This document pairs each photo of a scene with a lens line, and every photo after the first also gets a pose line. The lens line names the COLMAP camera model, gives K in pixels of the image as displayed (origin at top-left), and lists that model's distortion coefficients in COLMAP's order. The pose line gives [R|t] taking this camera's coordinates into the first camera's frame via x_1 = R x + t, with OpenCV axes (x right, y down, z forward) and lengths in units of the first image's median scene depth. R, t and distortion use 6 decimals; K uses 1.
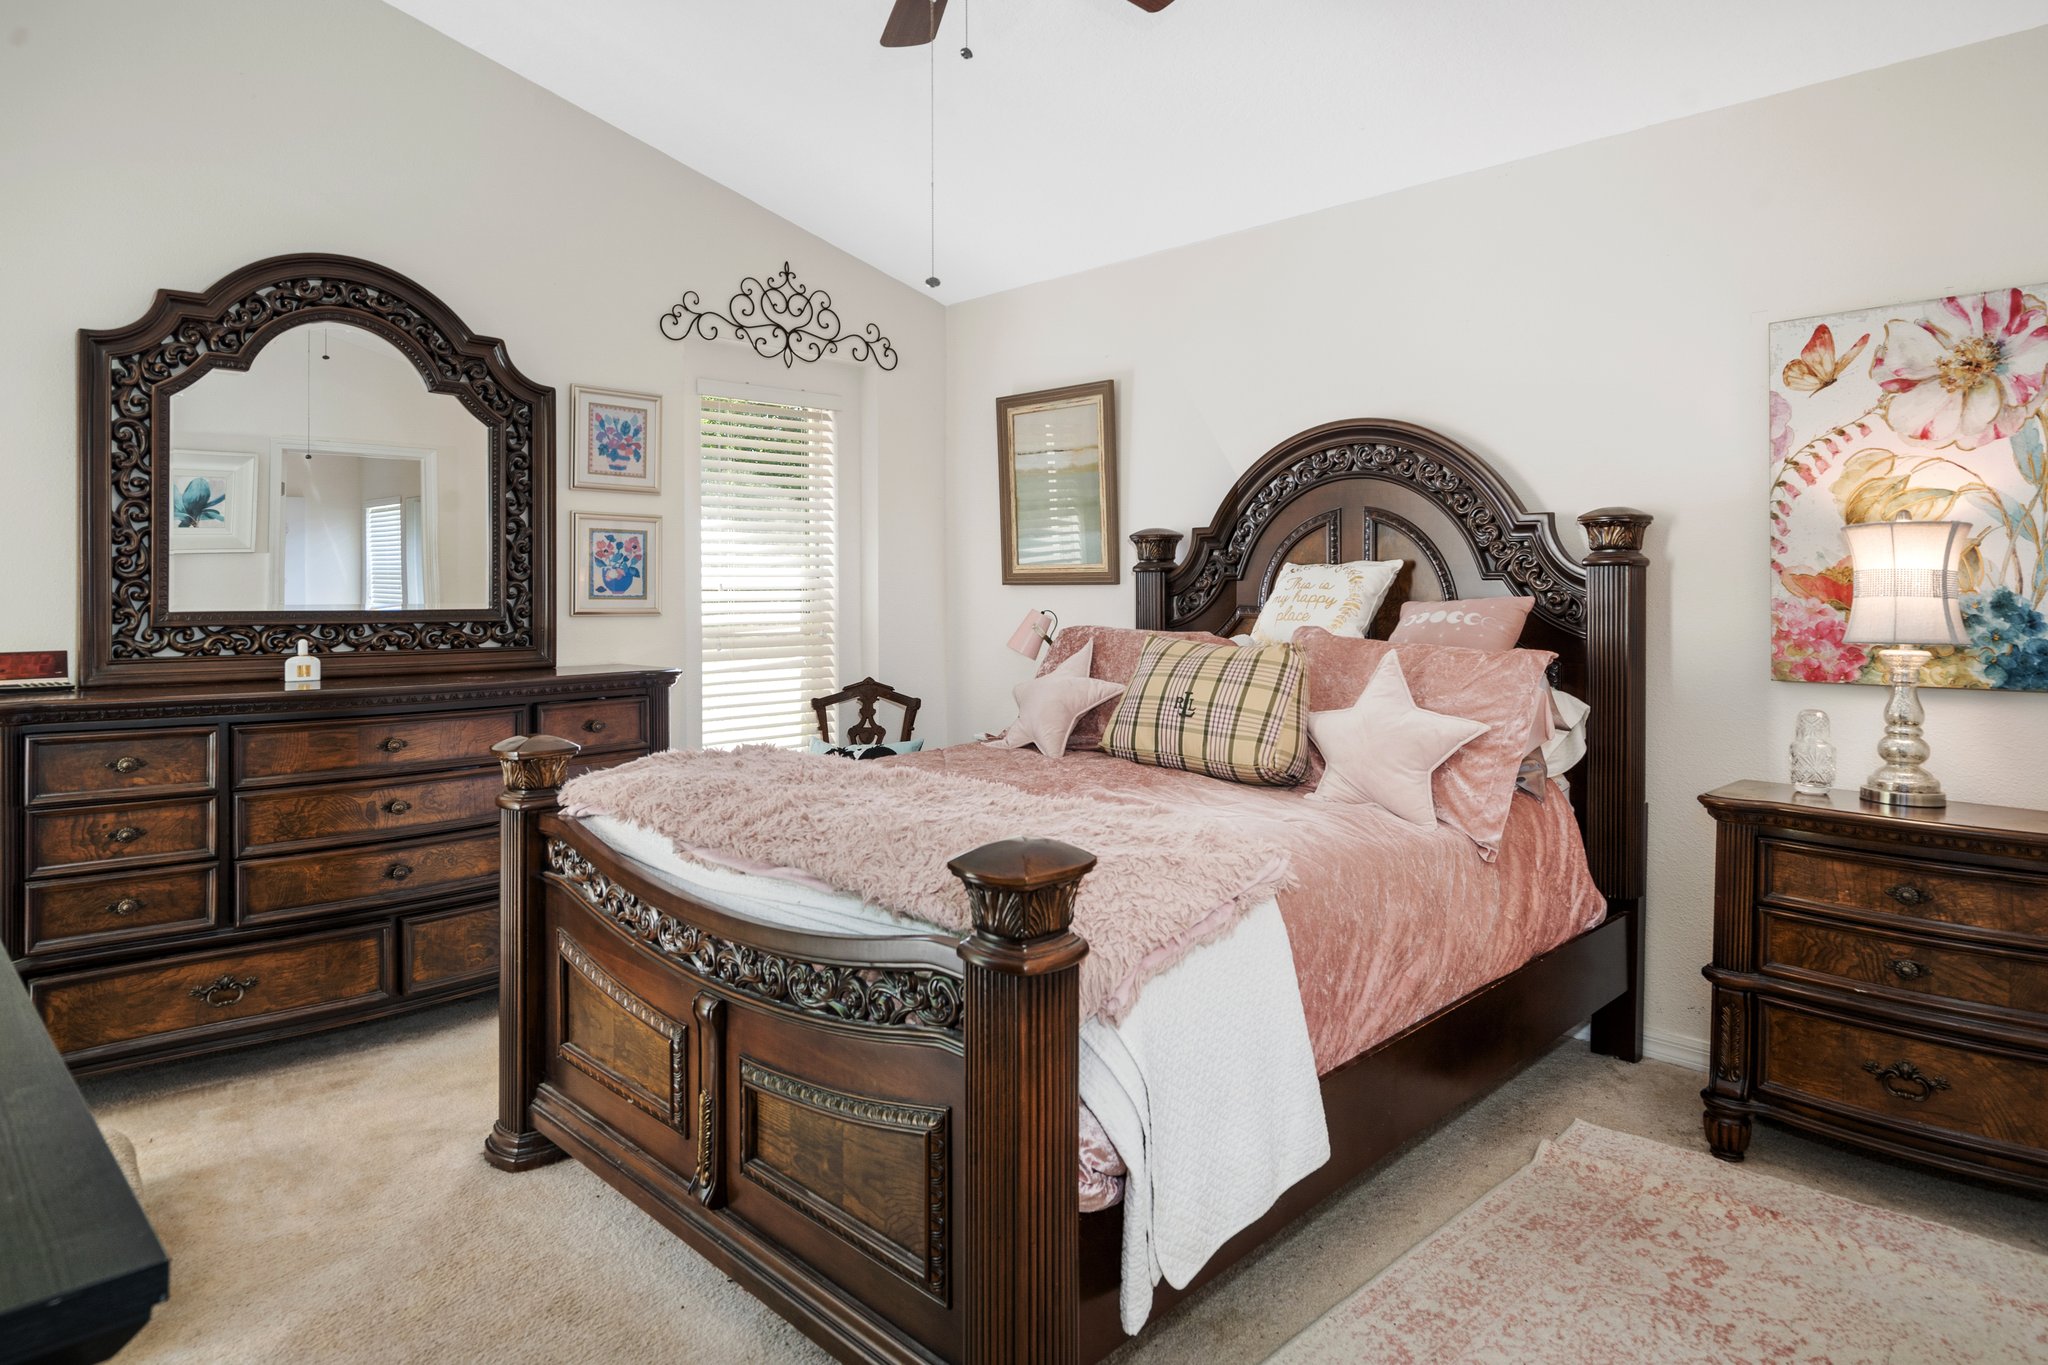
lens RADIAL K [[1138.1, 0, 1008.8], [0, 1138.1, 586.8], [0, 0, 1]] dist [0.005958, -0.001565]
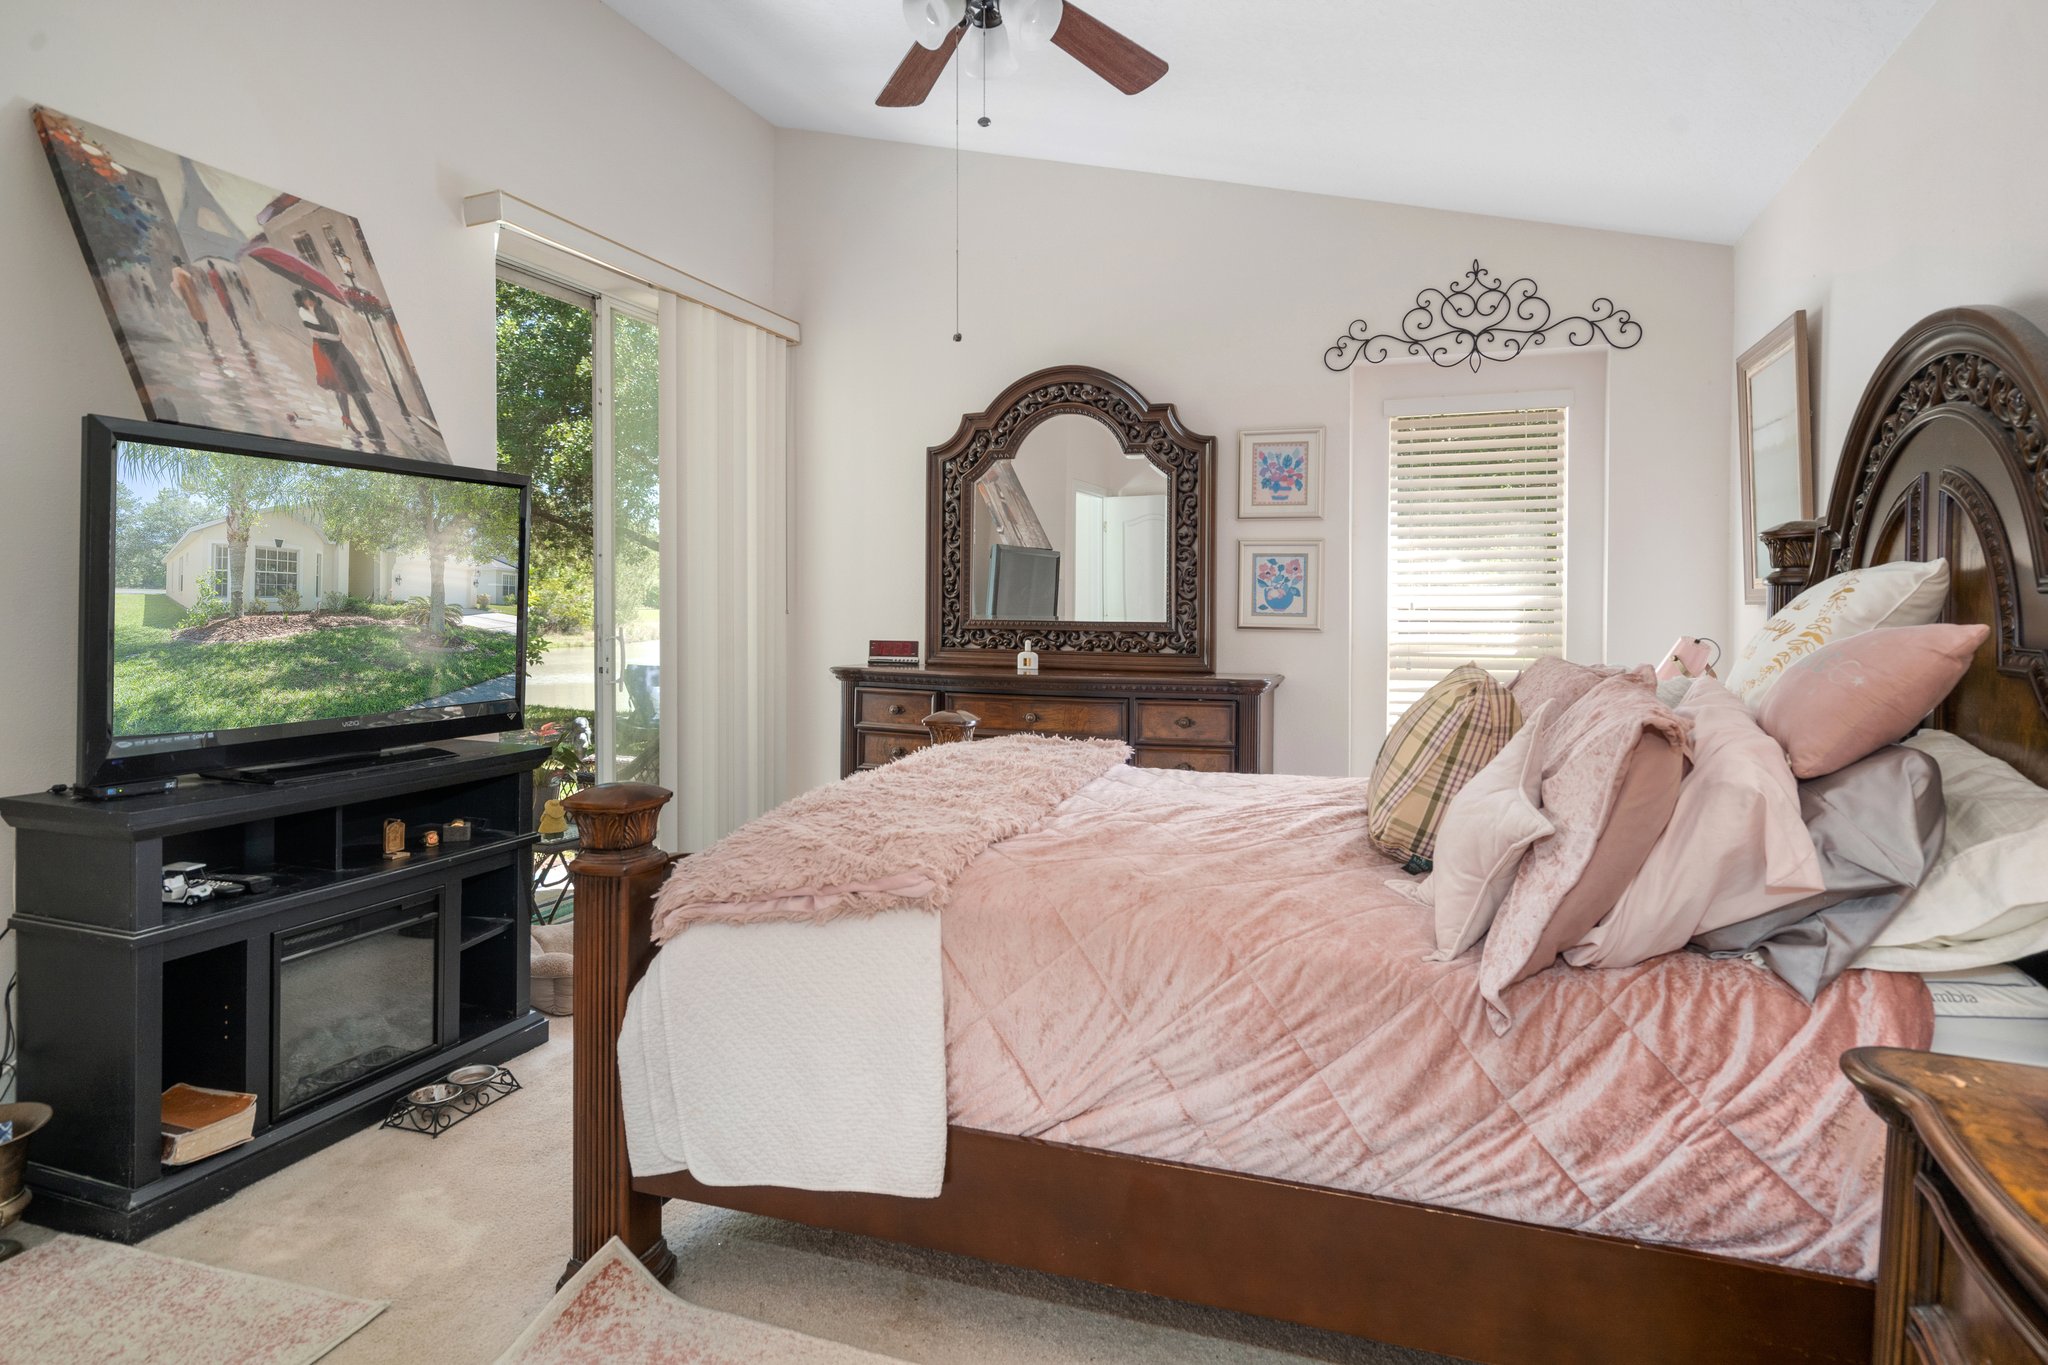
lens RADIAL K [[1138.1, 0, 1069.8], [0, 1138.1, 617.3], [0, 0, 1]] dist [0.005958, -0.001565]
pose [[0.467917, 0.012161, -0.883689, 0.518365], [-0.005518, 0.999926, 0.010839, 0.000967], [0.883755, -0.000196, 0.467949, 0.285269]]
